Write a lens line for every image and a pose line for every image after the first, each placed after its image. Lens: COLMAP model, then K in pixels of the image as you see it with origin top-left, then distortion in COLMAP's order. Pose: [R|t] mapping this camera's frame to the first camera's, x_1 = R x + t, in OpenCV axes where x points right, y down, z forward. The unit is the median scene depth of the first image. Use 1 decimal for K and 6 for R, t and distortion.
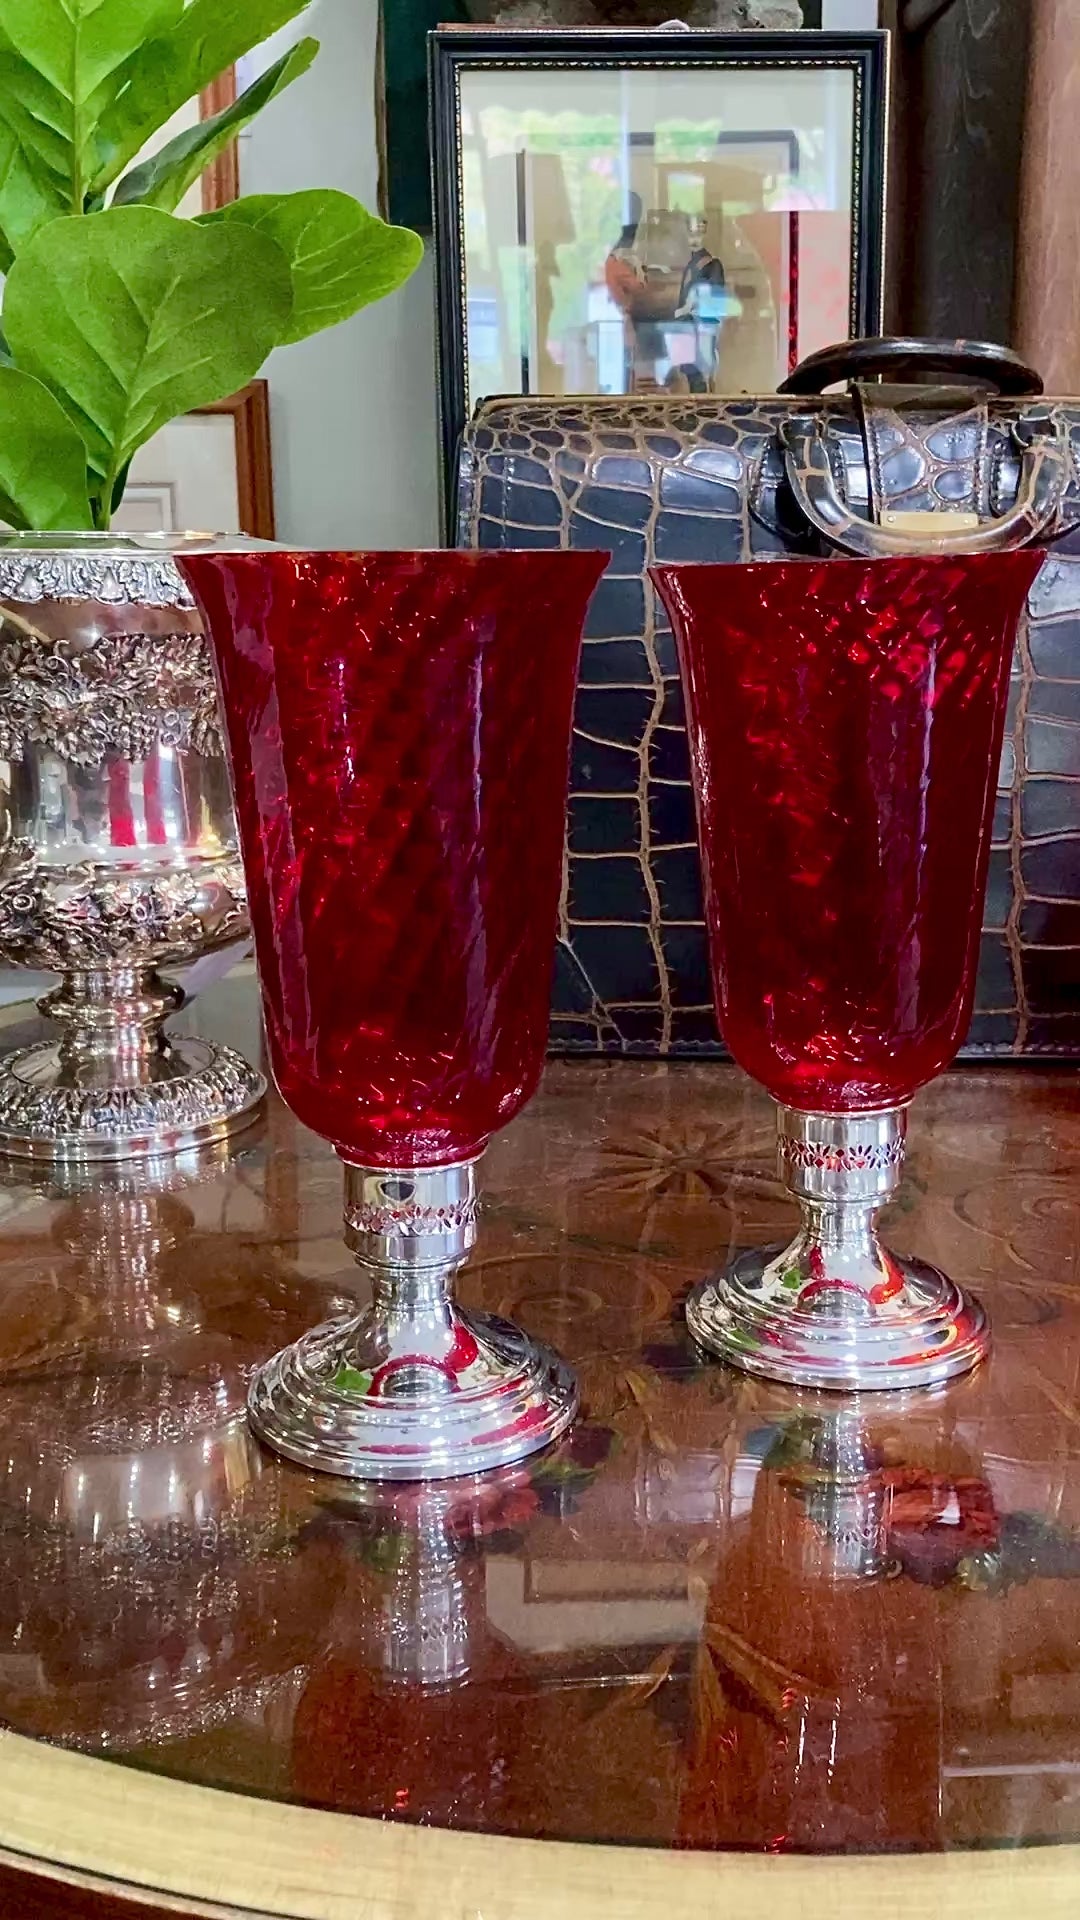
lens RADIAL K [[1762.3, 0, 540.0], [0, 1762.3, 960.0], [0, 0, 1]] dist [0.121454, 0.001276]
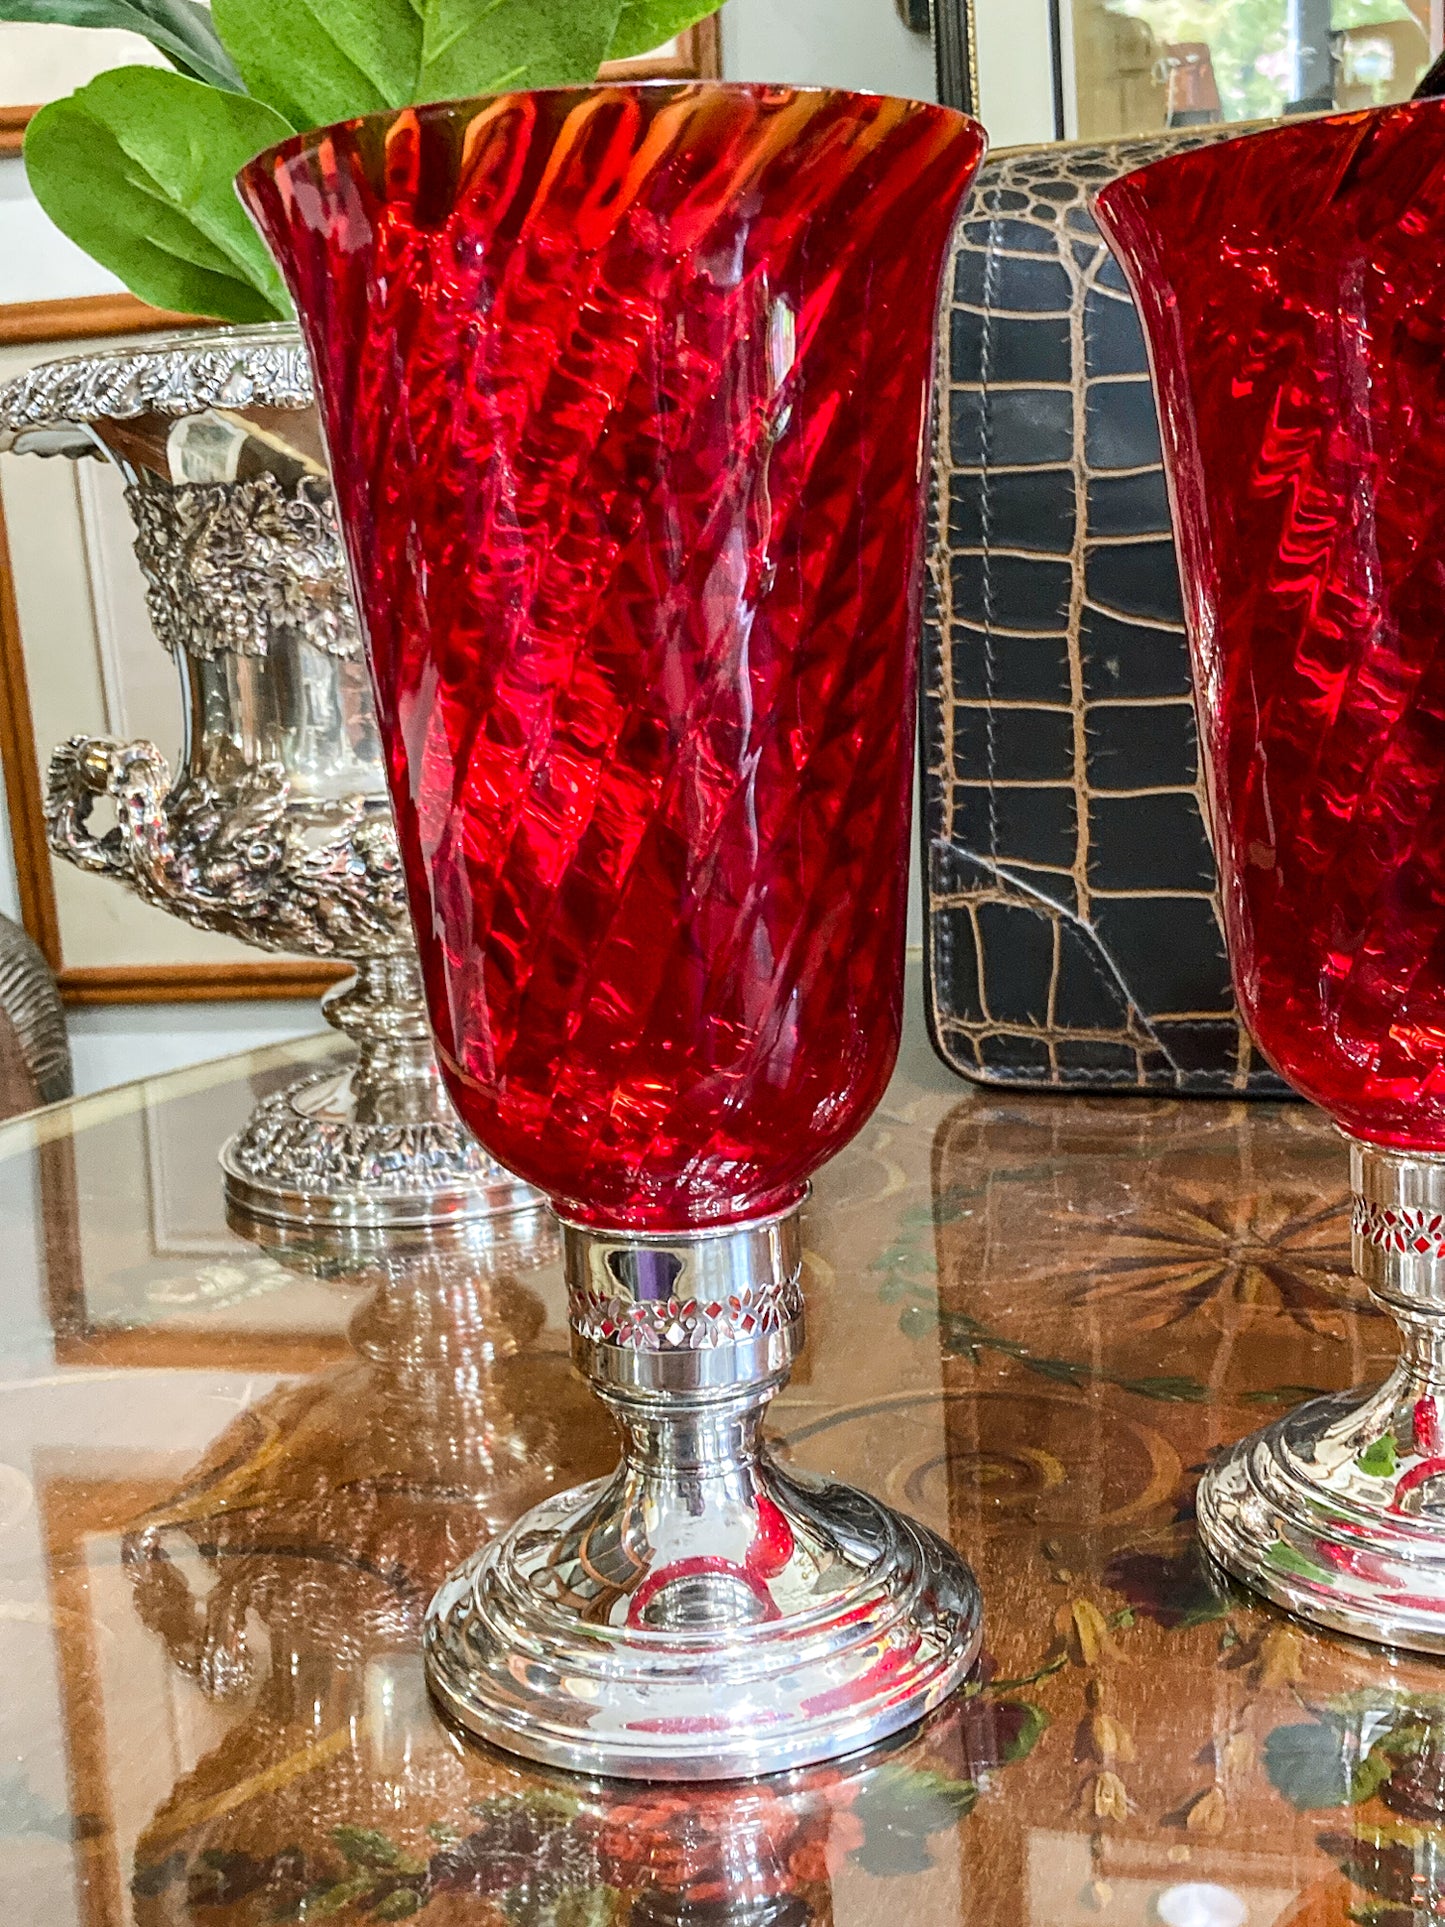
lens RADIAL K [[2119.2, 0, 697.4], [0, 2119.2, 926.5], [0, 0, 1]] dist [0.077058, -0.060228]
pose [[0.973967, -0.009924, -0.226474, 0.067578], [-0.000176, 0.999008, -0.044535, 0.033938], [0.226691, 0.043416, 0.972999, 0.220269]]
